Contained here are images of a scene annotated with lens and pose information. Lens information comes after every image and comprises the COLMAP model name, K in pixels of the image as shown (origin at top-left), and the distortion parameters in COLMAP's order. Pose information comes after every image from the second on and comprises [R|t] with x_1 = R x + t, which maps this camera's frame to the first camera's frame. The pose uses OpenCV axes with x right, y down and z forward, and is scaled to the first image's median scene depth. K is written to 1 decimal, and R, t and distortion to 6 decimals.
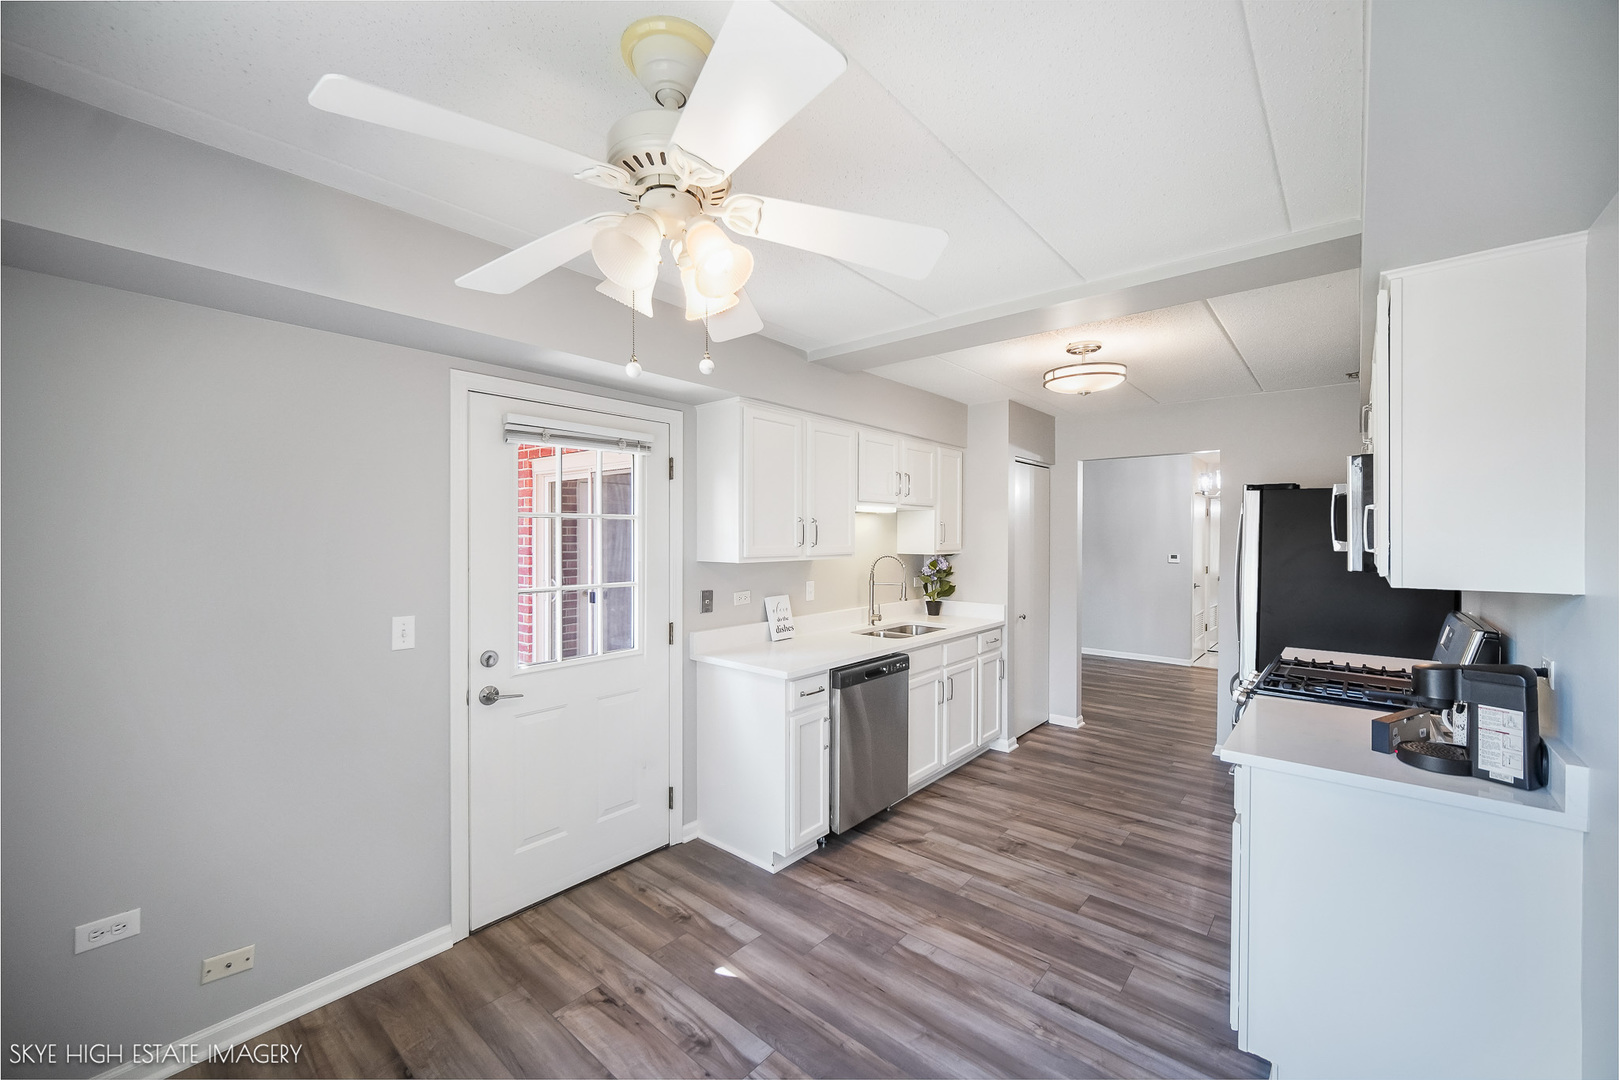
lens RADIAL K [[641.4, 0, 809.5], [0, 641.4, 540.0], [0, 0, 1]] dist [-0.000420, -0.000011]
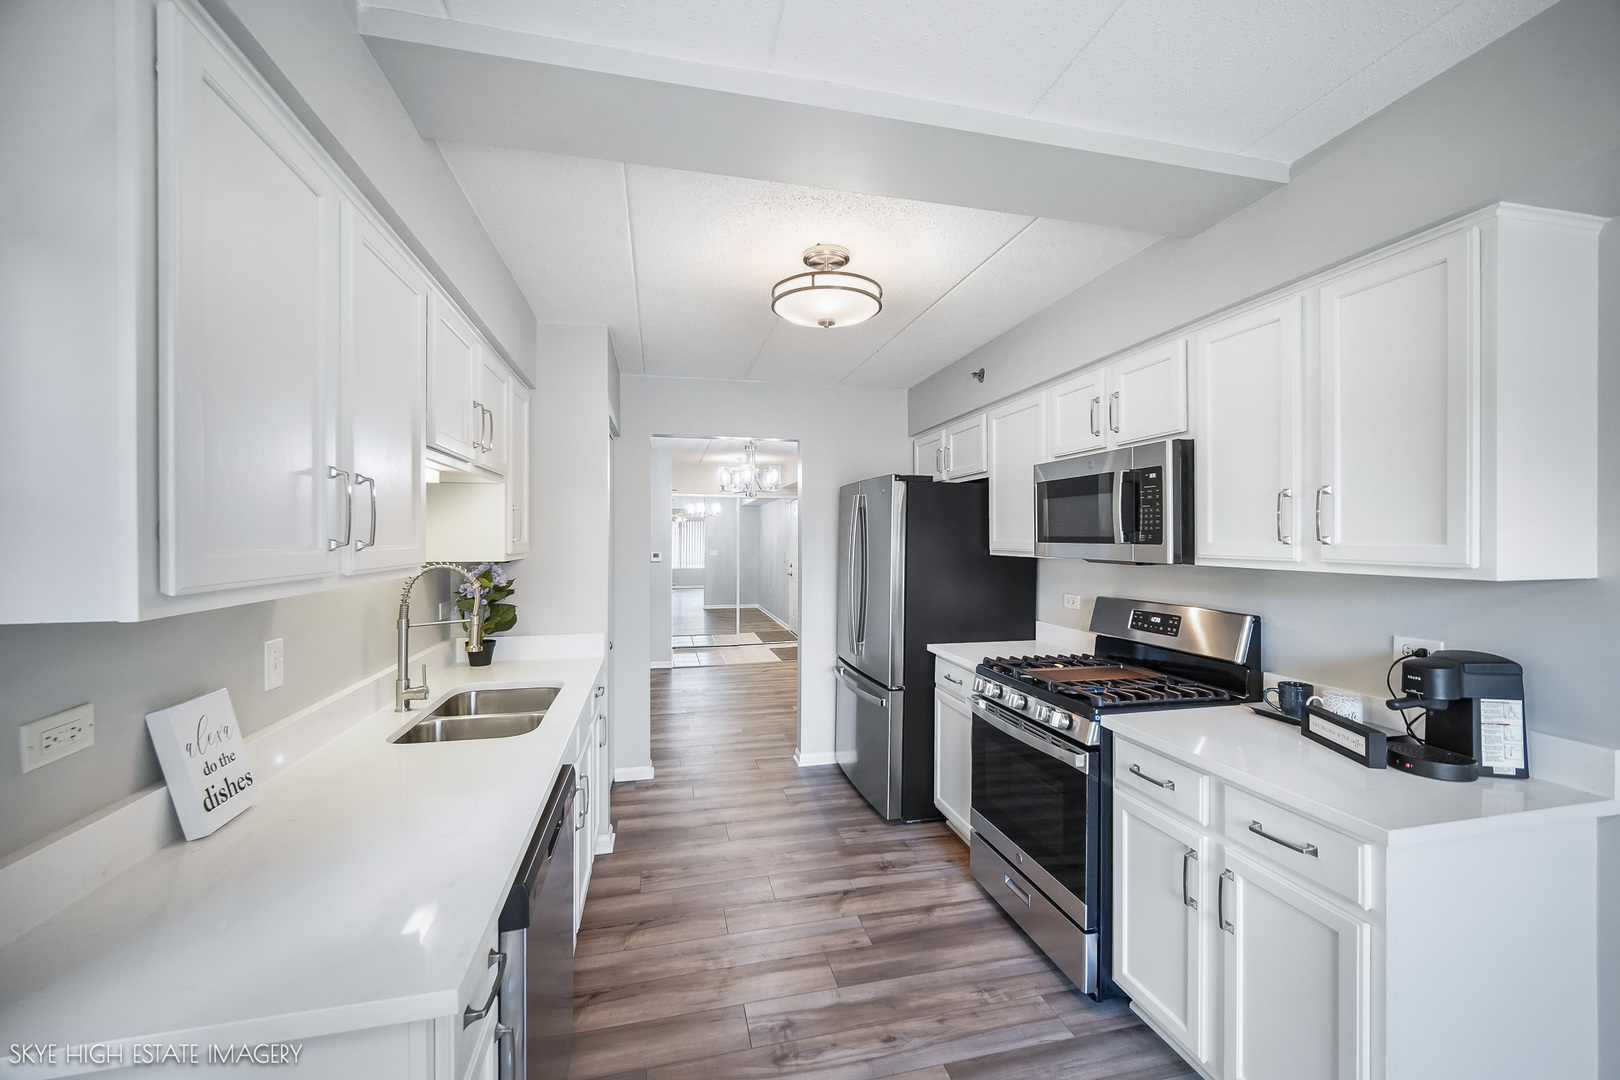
lens RADIAL K [[638.6, 0, 810.0], [0, 638.6, 540.0], [0, 0, 1]] dist [-0.000697, -0.000273]
pose [[0.586652, -0.005974, 0.809817, -0.104335], [0.006740, 0.999974, 0.002494, 0.004147], [-0.809811, 0.003995, 0.586677, 0.430296]]
